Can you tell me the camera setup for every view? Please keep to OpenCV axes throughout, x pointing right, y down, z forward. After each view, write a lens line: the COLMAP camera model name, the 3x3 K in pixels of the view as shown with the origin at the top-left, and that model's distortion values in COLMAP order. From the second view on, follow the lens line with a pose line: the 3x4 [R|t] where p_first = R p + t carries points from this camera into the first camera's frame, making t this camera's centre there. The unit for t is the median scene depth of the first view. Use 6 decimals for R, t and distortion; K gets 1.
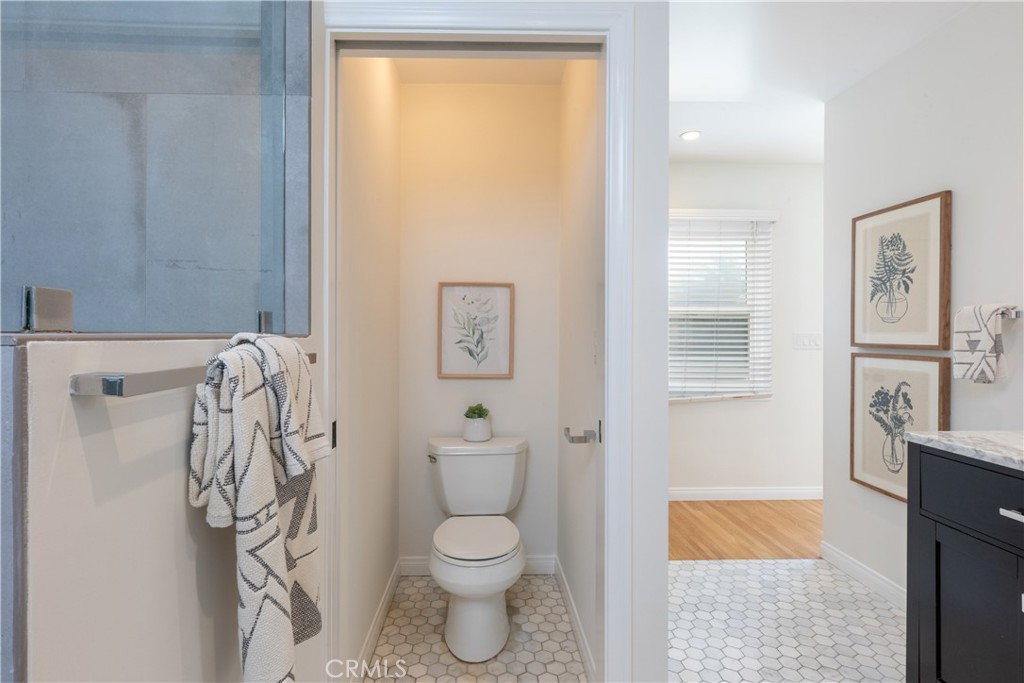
lens RADIAL K [[498.0, 0, 507.3], [0, 498.0, 334.8], [0, 0, 1]] dist [0.004943, -0.004786]
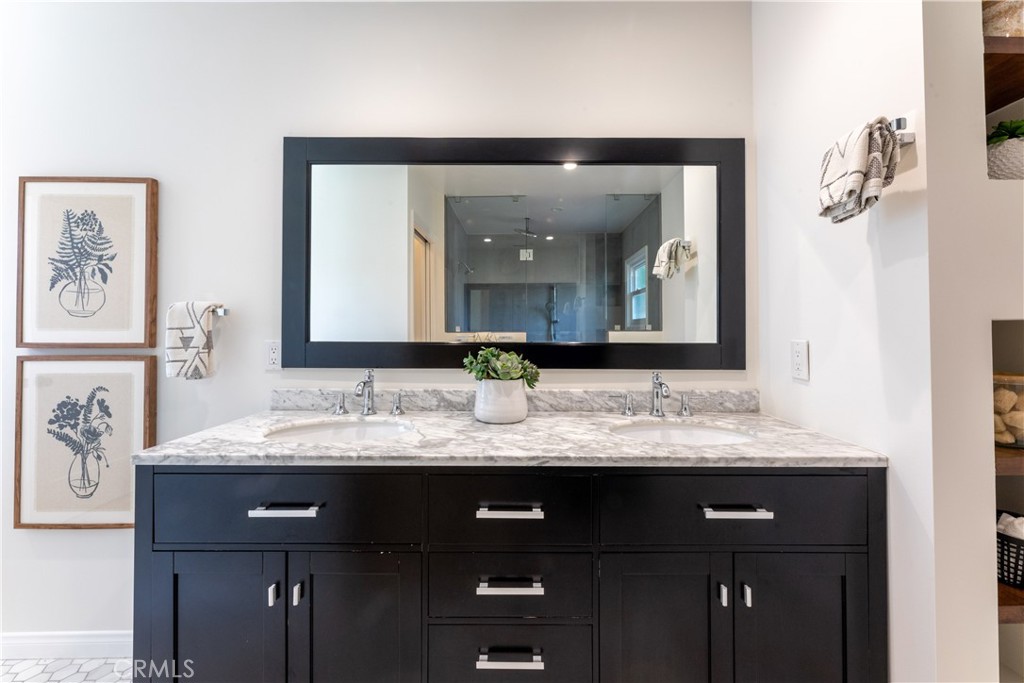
lens RADIAL K [[413.2, 0, 503.9], [0, 413.2, 326.7], [0, 0, 1]] dist [0.001985, 0.000329]
pose [[0.054620, 0.007611, 0.998478, 0.127816], [0.004068, 0.999961, -0.007845, -0.000151], [-0.998499, 0.004490, 0.054587, 0.275871]]
